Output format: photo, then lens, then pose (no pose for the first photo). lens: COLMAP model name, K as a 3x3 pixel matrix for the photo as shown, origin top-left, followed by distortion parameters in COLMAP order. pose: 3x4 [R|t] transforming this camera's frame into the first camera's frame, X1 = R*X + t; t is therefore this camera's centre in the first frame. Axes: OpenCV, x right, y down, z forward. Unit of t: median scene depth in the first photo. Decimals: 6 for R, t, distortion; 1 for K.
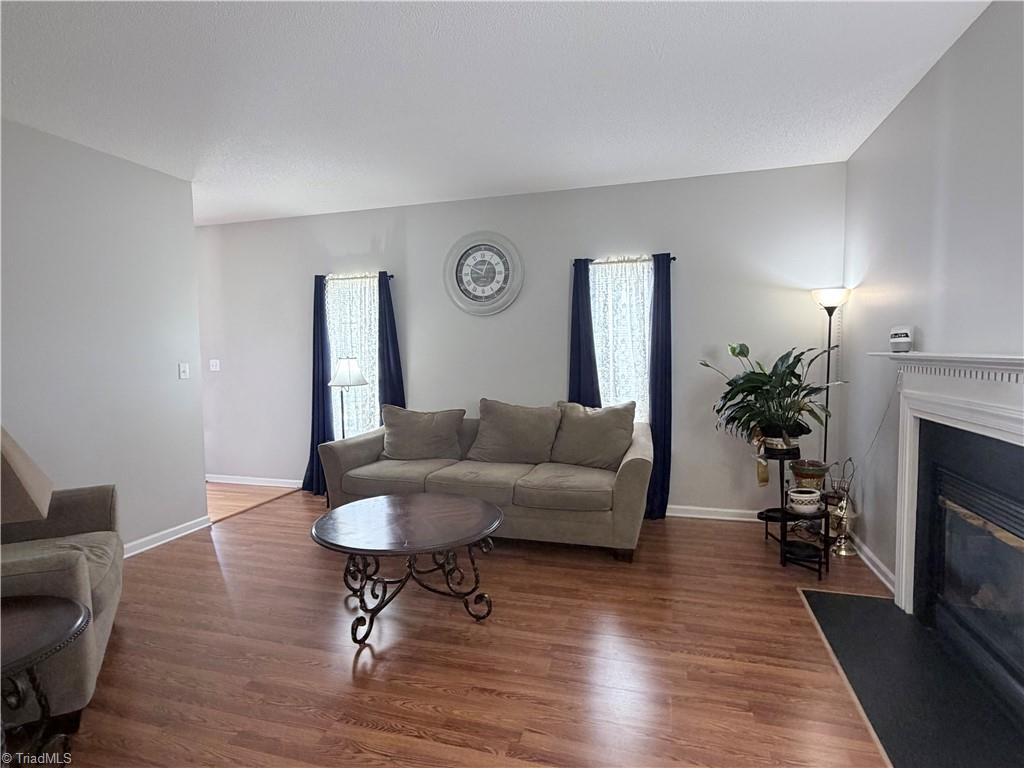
lens RADIAL K [[542.6, 0, 509.9], [0, 542.6, 383.3], [0, 0, 1]] dist [0.004959, -0.000172]
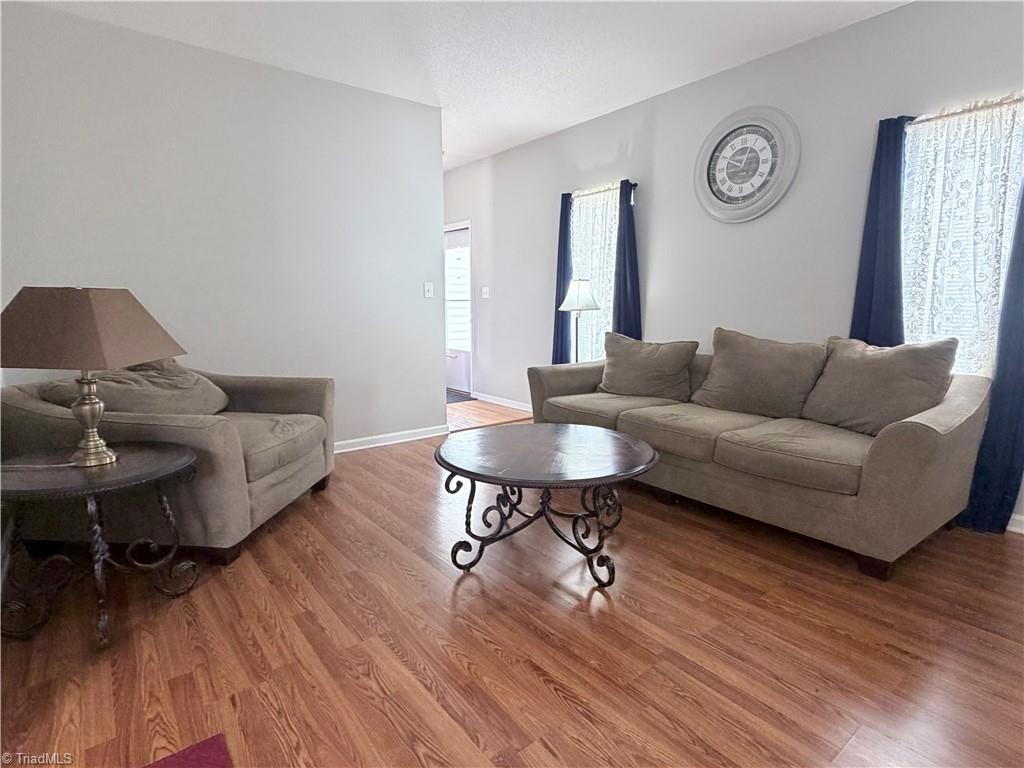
lens RADIAL K [[542.6, 0, 513.3], [0, 542.6, 384.7], [0, 0, 1]] dist [0.004959, -0.000172]
pose [[0.815712, 0.097184, -0.570237, 0.165189], [-0.043698, 0.993322, 0.106780, 0.038743], [0.576806, -0.062183, 0.814511, 0.184684]]
